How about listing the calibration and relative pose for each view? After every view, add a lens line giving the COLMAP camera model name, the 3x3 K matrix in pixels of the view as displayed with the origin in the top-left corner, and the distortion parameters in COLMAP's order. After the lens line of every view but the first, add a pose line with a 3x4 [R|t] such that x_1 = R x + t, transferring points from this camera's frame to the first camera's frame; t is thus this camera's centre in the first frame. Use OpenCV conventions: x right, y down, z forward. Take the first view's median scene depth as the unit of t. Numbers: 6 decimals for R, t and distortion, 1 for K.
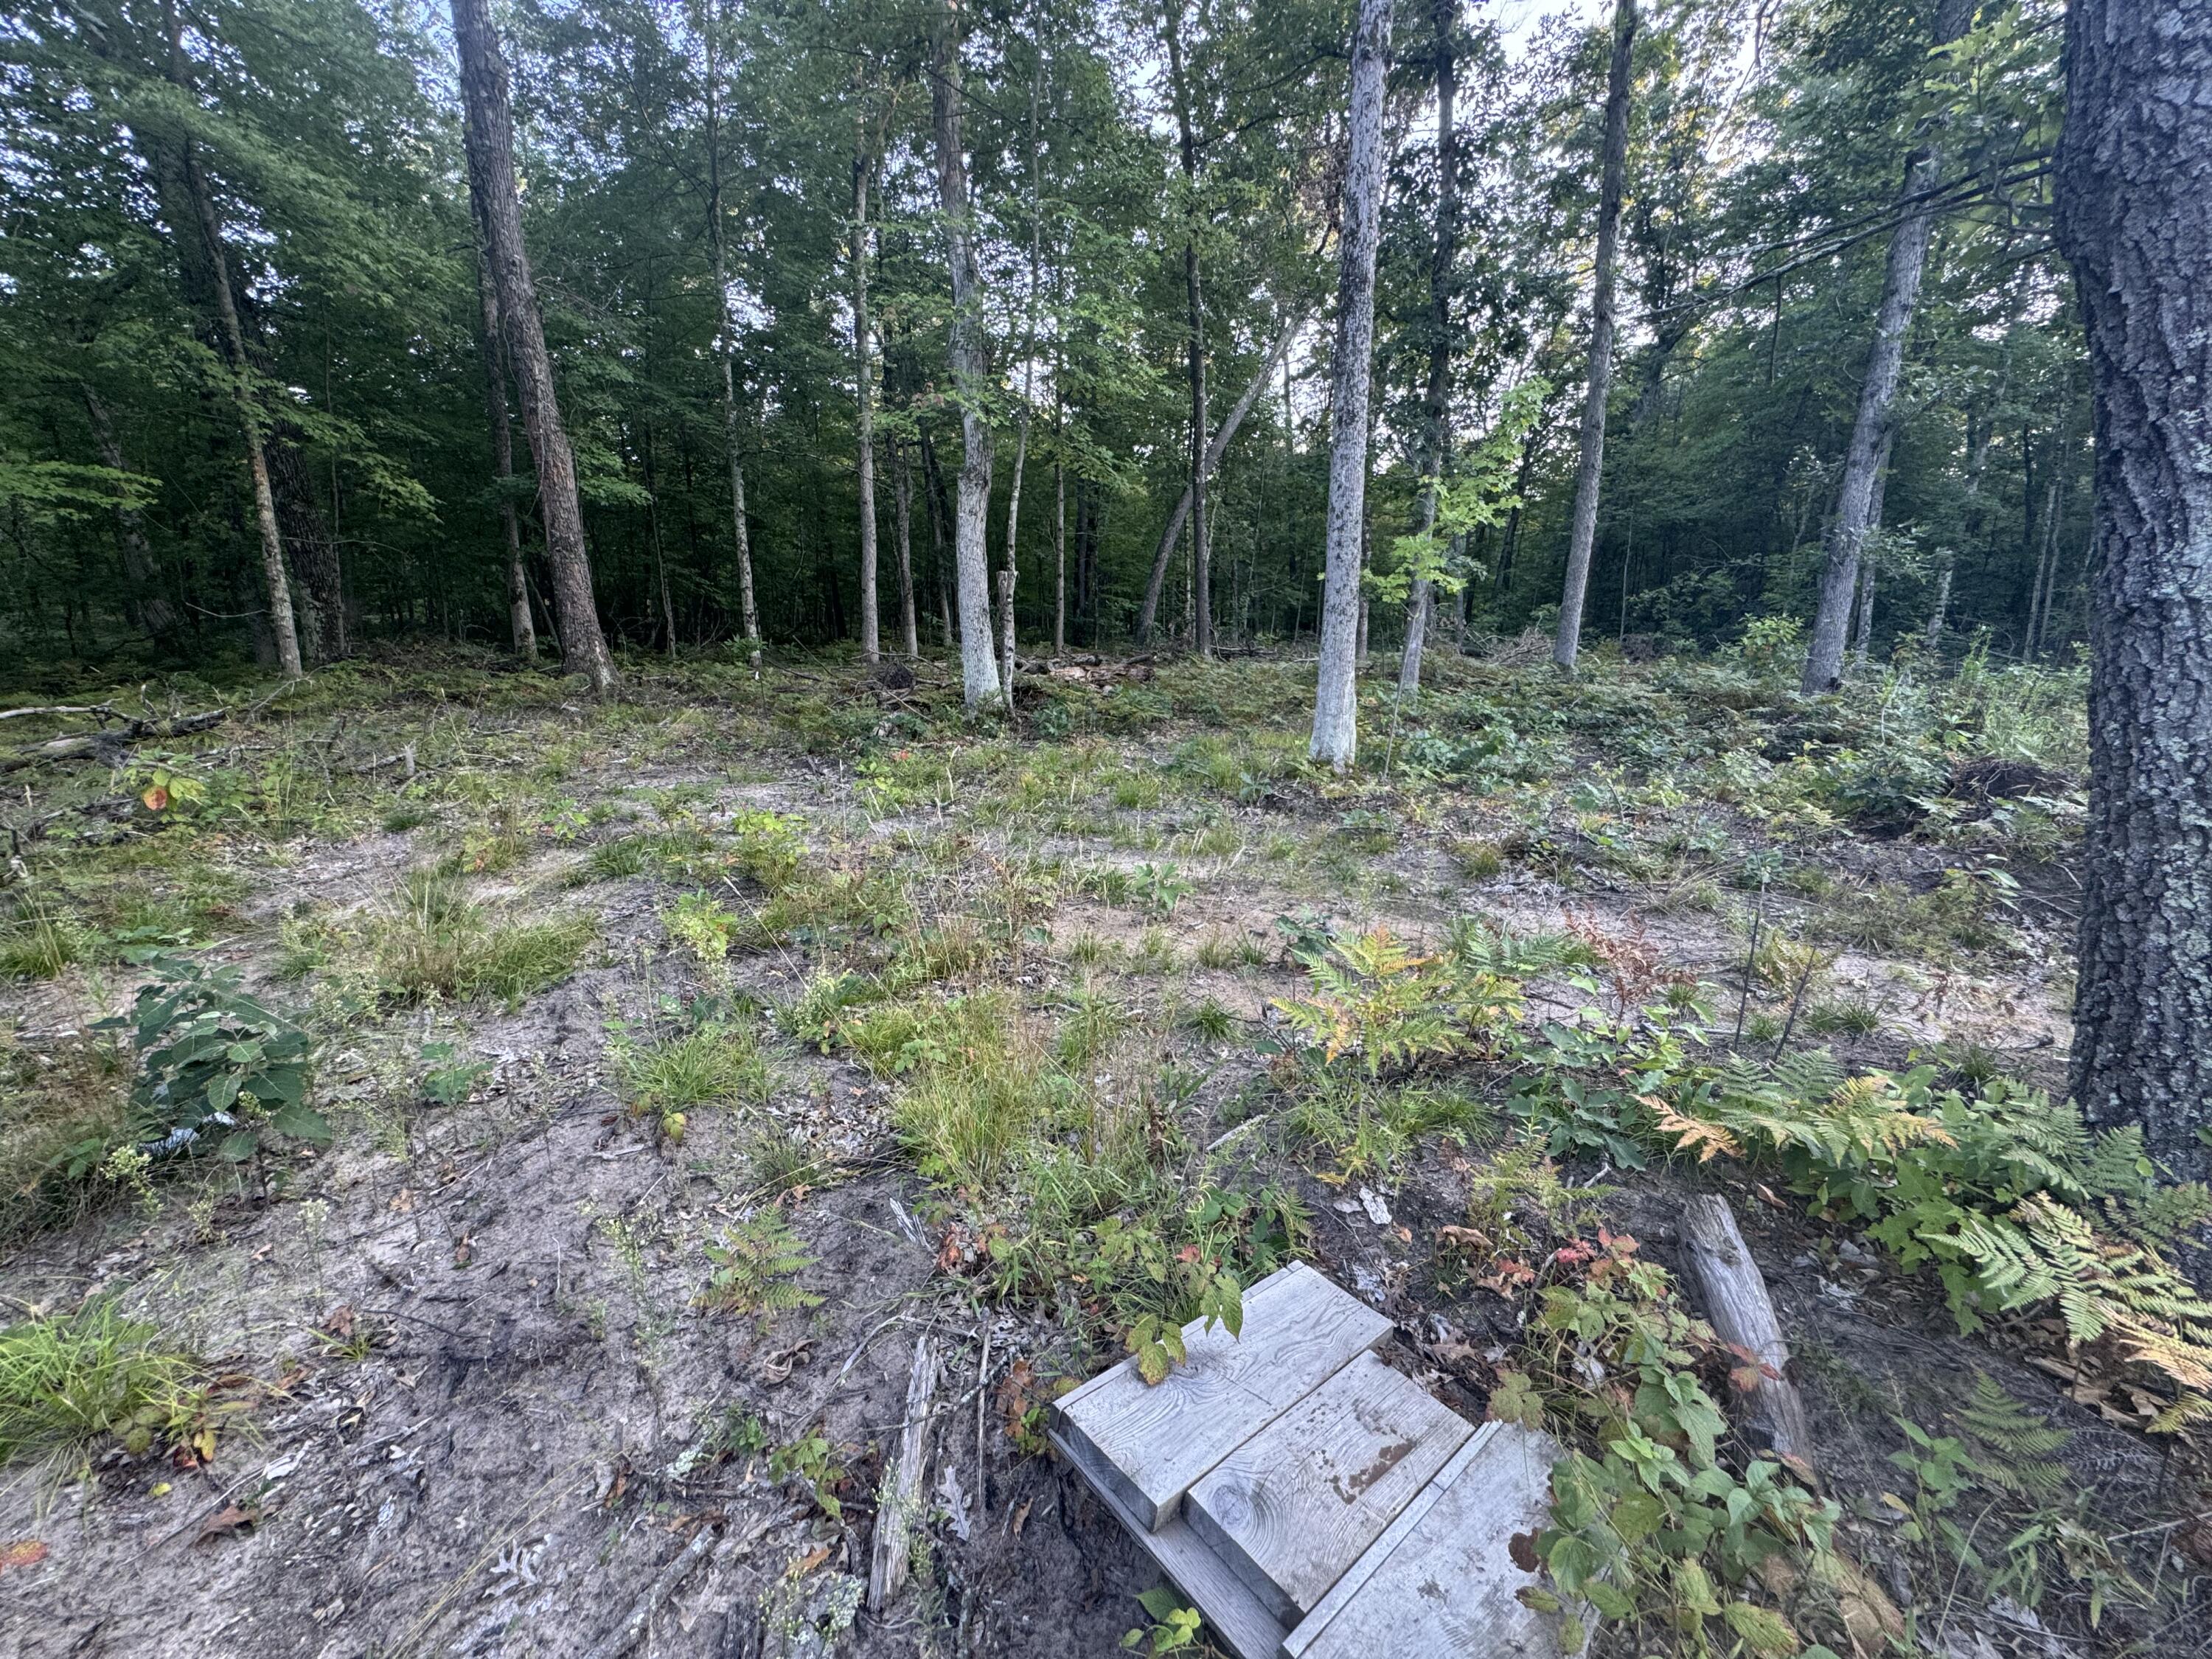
lens RADIAL K [[881.0, 0, 1104.9], [0, 881.0, 833.5], [0, 0, 1]] dist [-0.004510, 0.000606]
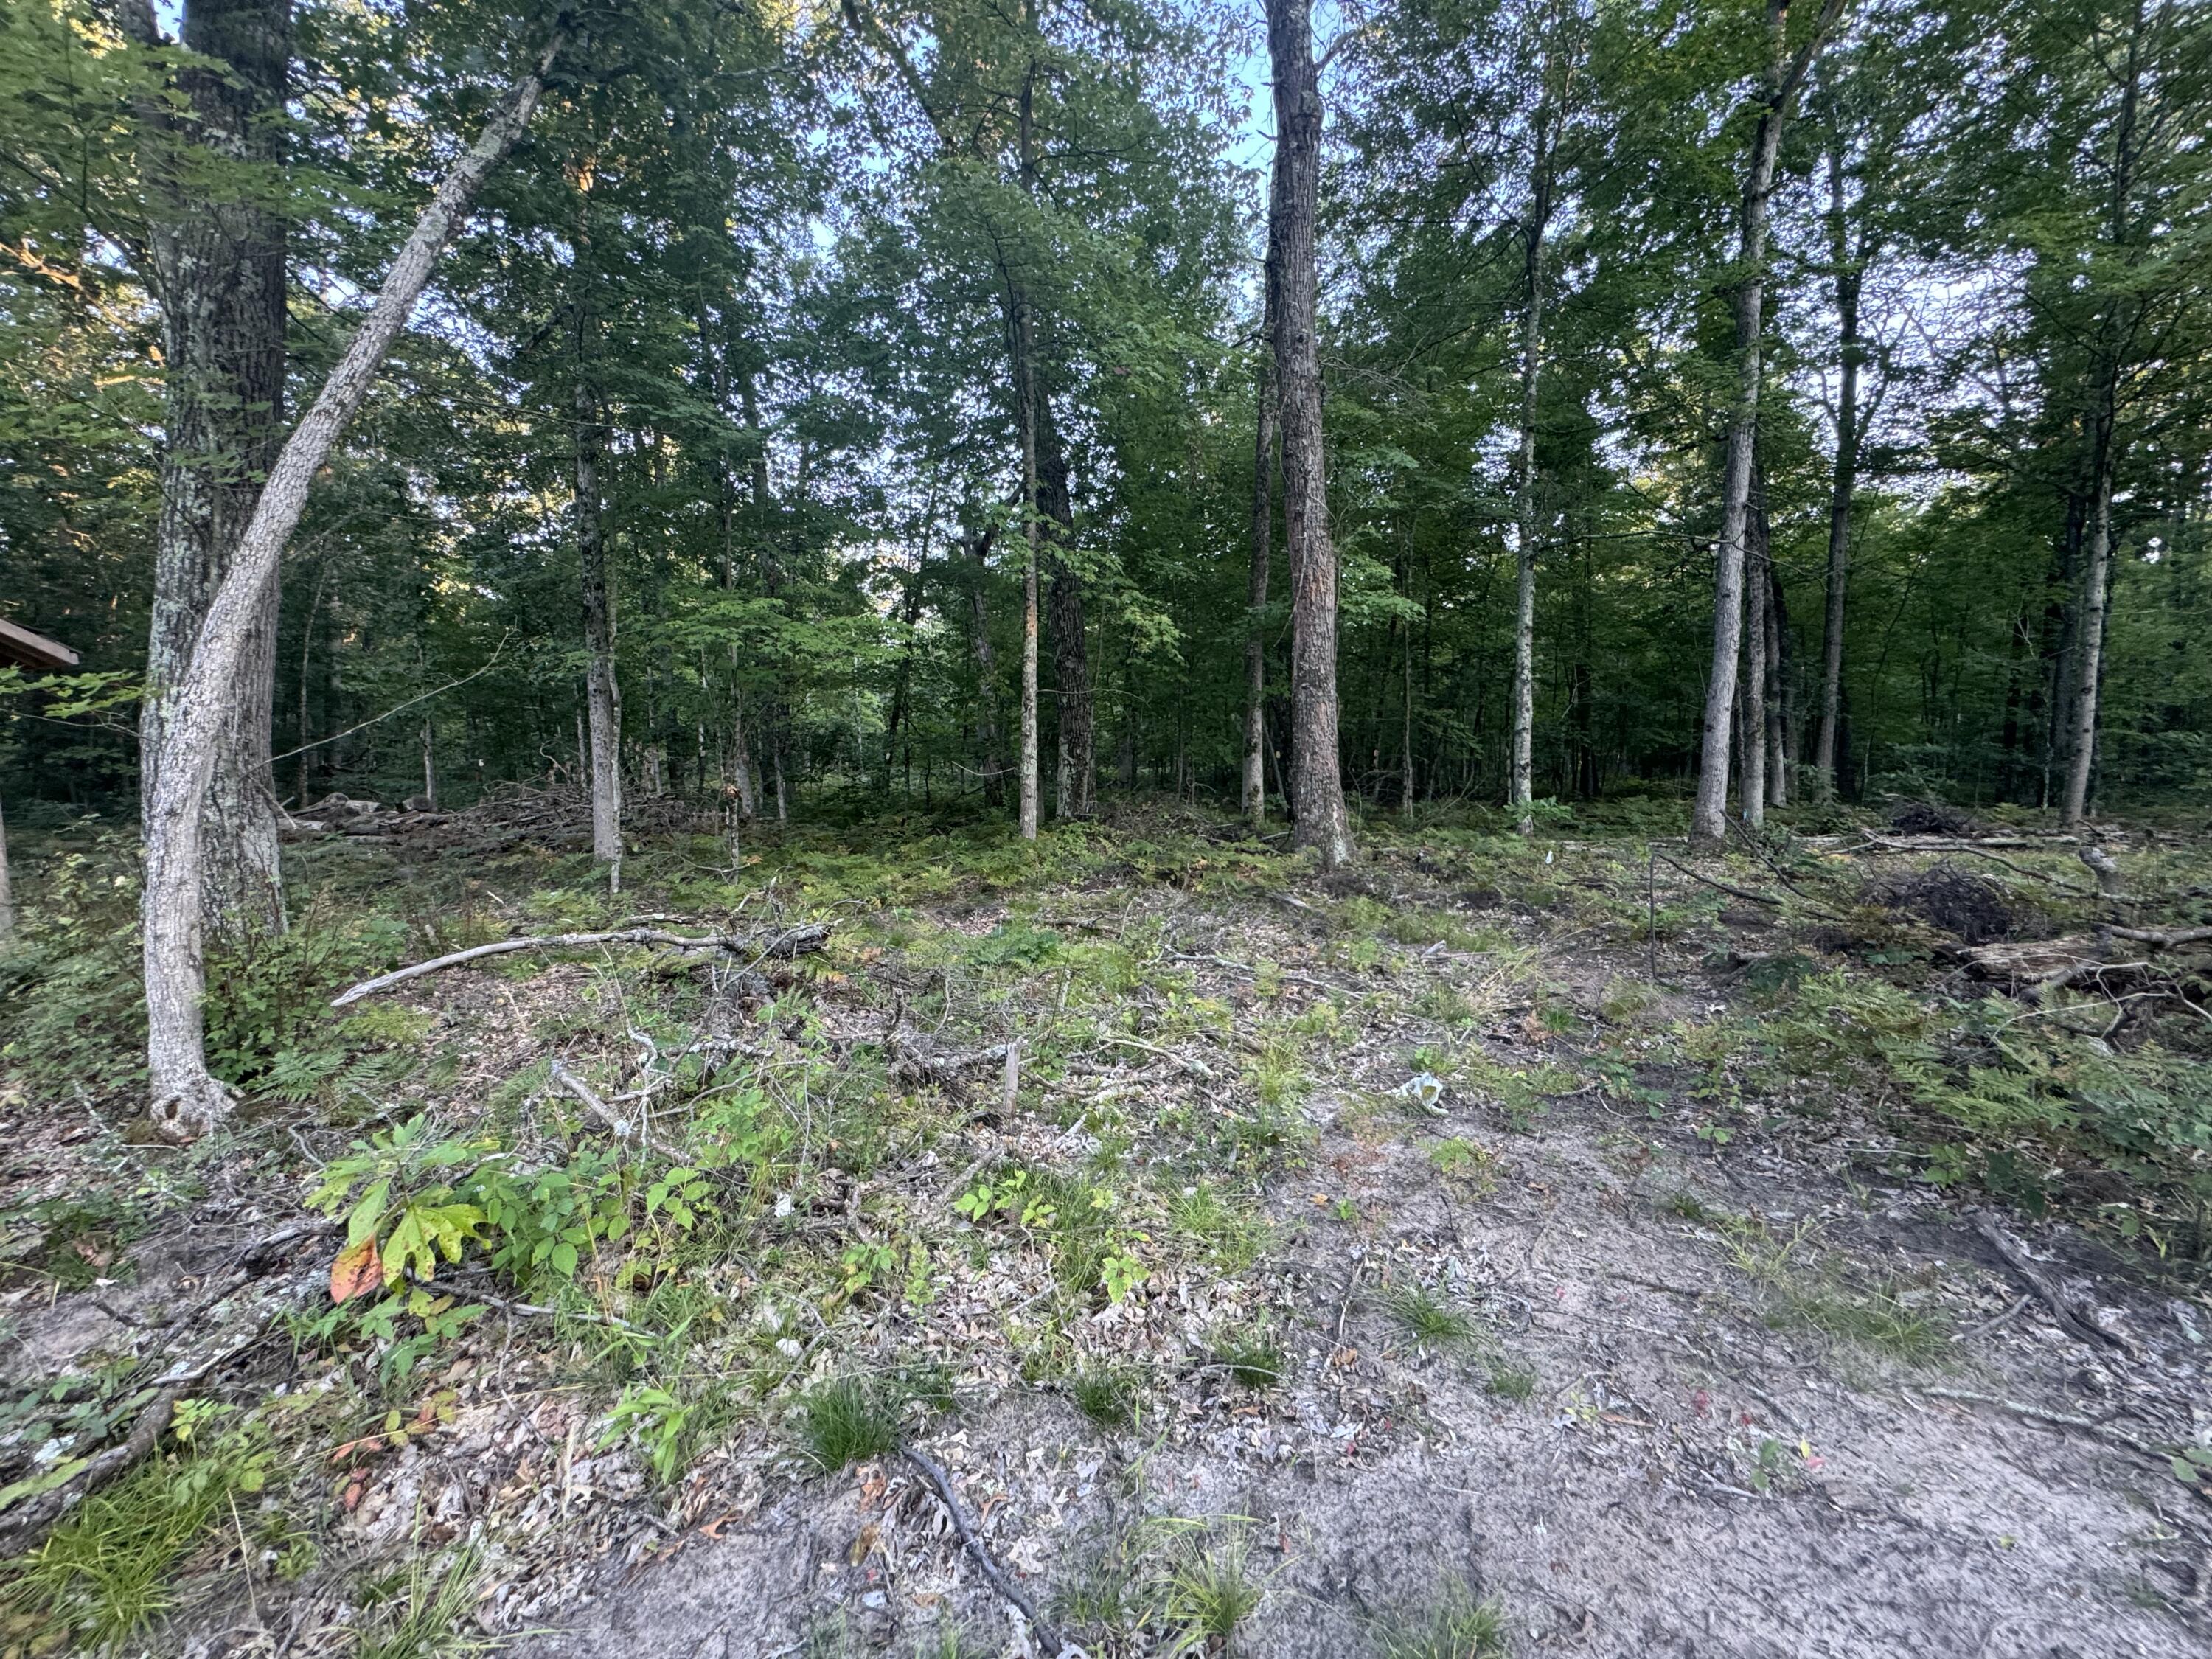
lens RADIAL K [[881.0, 0, 1104.2], [0, 881.0, 828.0], [0, 0, 1]] dist [-0.004510, 0.000606]
pose [[0.737658, 0.035195, -0.674257, -0.223576], [-0.149133, 0.982468, -0.111873, -0.087525], [0.658498, 0.183078, 0.729974, 0.339086]]
